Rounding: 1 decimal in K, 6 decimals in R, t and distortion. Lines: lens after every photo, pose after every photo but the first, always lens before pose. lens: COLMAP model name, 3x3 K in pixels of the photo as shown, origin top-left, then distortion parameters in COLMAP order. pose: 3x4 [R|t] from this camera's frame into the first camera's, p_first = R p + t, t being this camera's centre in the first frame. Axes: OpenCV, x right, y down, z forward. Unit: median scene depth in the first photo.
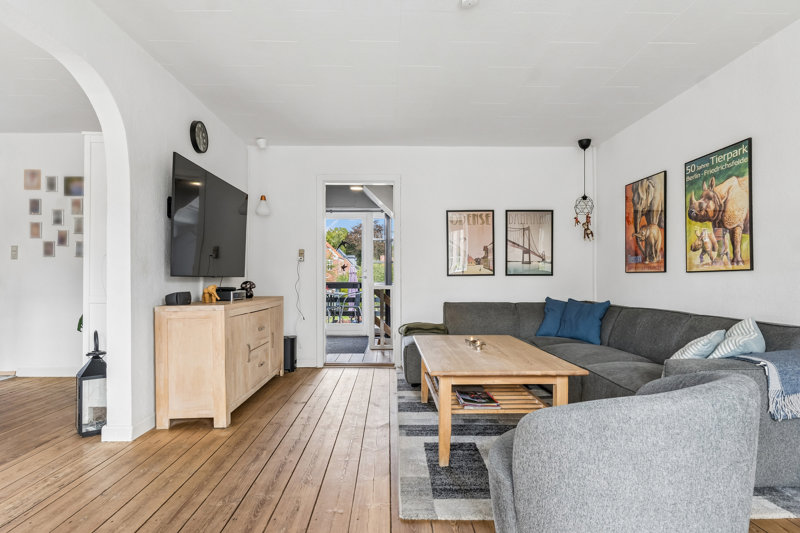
lens RADIAL K [[439.4, 0, 400.3], [0, 439.4, 271.9], [0, 0, 1]] dist [-0.005068, -0.000139]
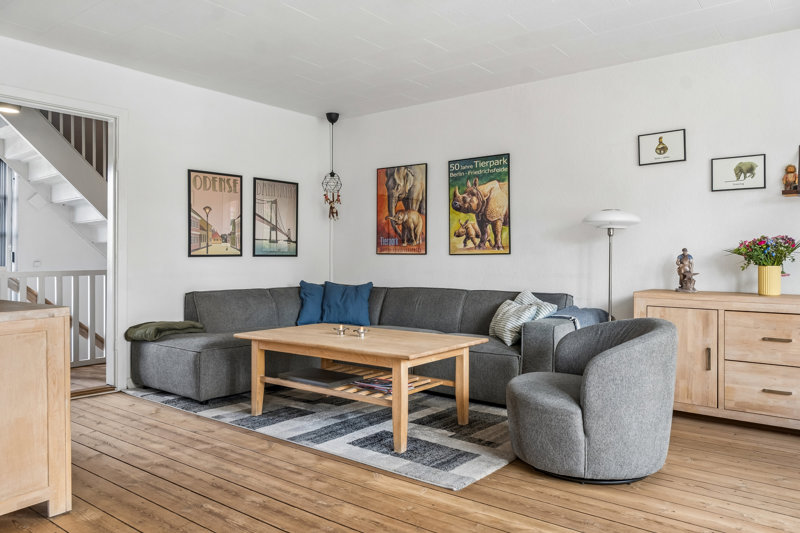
lens RADIAL K [[578.5, 0, 418.0], [0, 578.5, 245.3], [0, 0, 1]] dist [-0.000911, -0.001681]
pose [[0.619277, 0.017963, 0.784967, -0.530816], [-0.012751, 0.999837, -0.012820, -0.002990], [-0.785069, -0.002070, 0.619405, 0.099685]]
